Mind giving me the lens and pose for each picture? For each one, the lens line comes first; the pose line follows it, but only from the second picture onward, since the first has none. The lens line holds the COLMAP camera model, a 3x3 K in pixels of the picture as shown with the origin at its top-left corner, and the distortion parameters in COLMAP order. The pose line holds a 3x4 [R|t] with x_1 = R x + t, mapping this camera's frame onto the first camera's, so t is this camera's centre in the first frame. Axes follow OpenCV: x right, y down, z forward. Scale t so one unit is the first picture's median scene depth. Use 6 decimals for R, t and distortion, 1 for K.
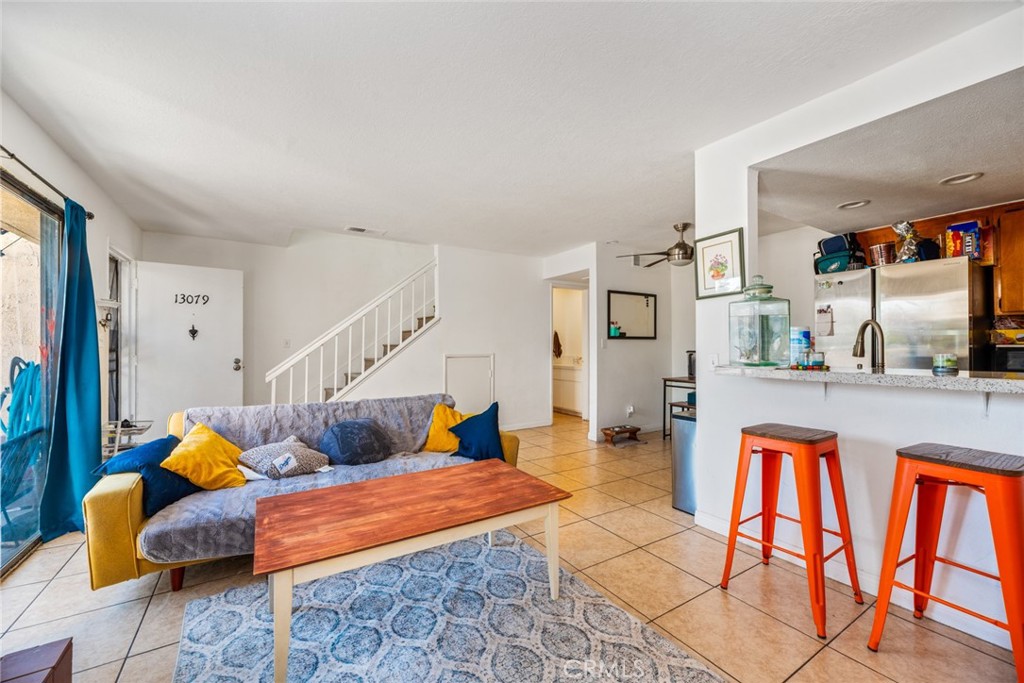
lens RADIAL K [[416.0, 0, 513.2], [0, 416.0, 346.5], [0, 0, 1]] dist [0.009356, -0.000173]
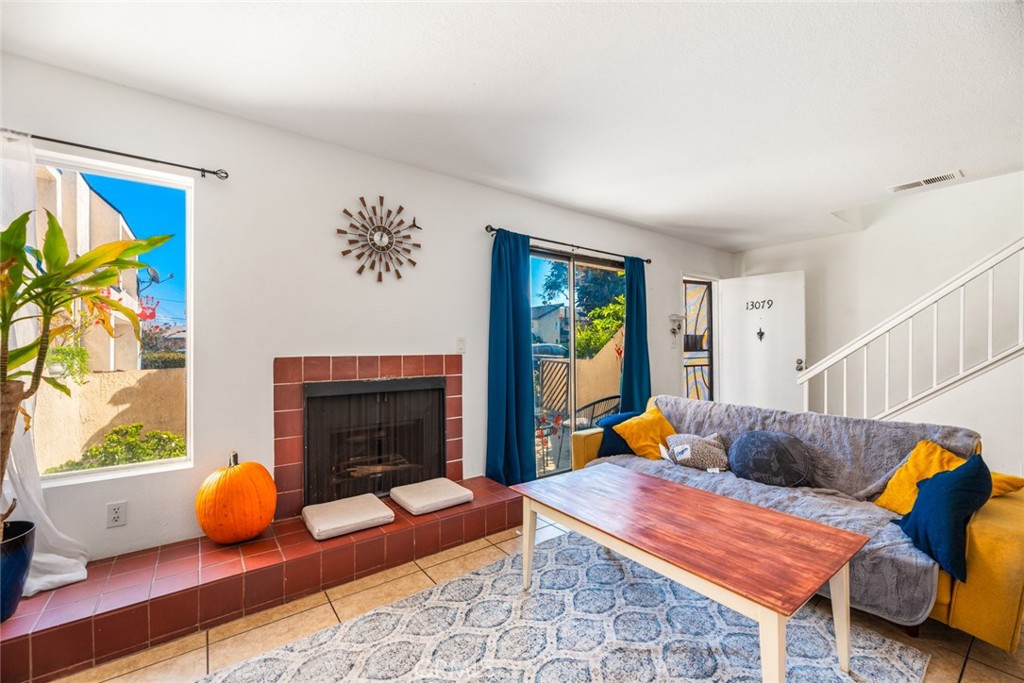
lens RADIAL K [[416.0, 0, 514.3], [0, 416.0, 348.4], [0, 0, 1]] dist [0.009356, -0.000173]
pose [[0.084975, 0.003674, -0.996376, 0.576002], [0.004262, 0.999983, 0.004051, -0.007064], [0.996374, -0.004591, 0.084958, 0.496127]]
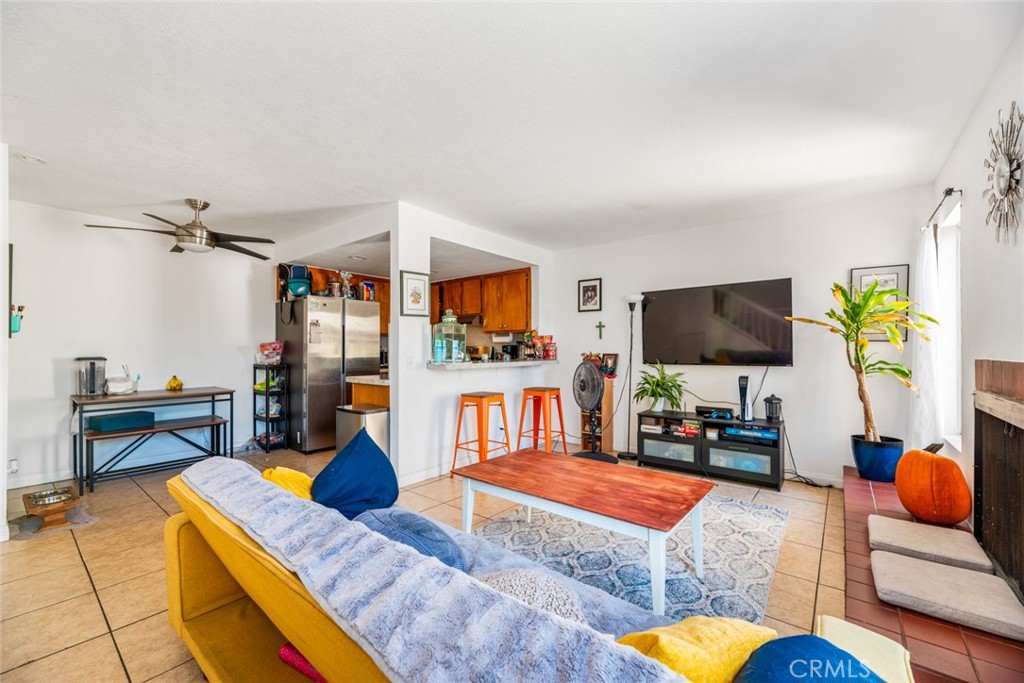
lens RADIAL K [[416.0, 0, 515.6], [0, 416.0, 348.3], [0, 0, 1]] dist [0.009356, -0.000173]
pose [[-0.337348, 0.003546, 0.941373, -1.101926], [-0.000076, 0.999993, -0.003794, -0.004773], [-0.941380, -0.001351, -0.337346, 1.326487]]
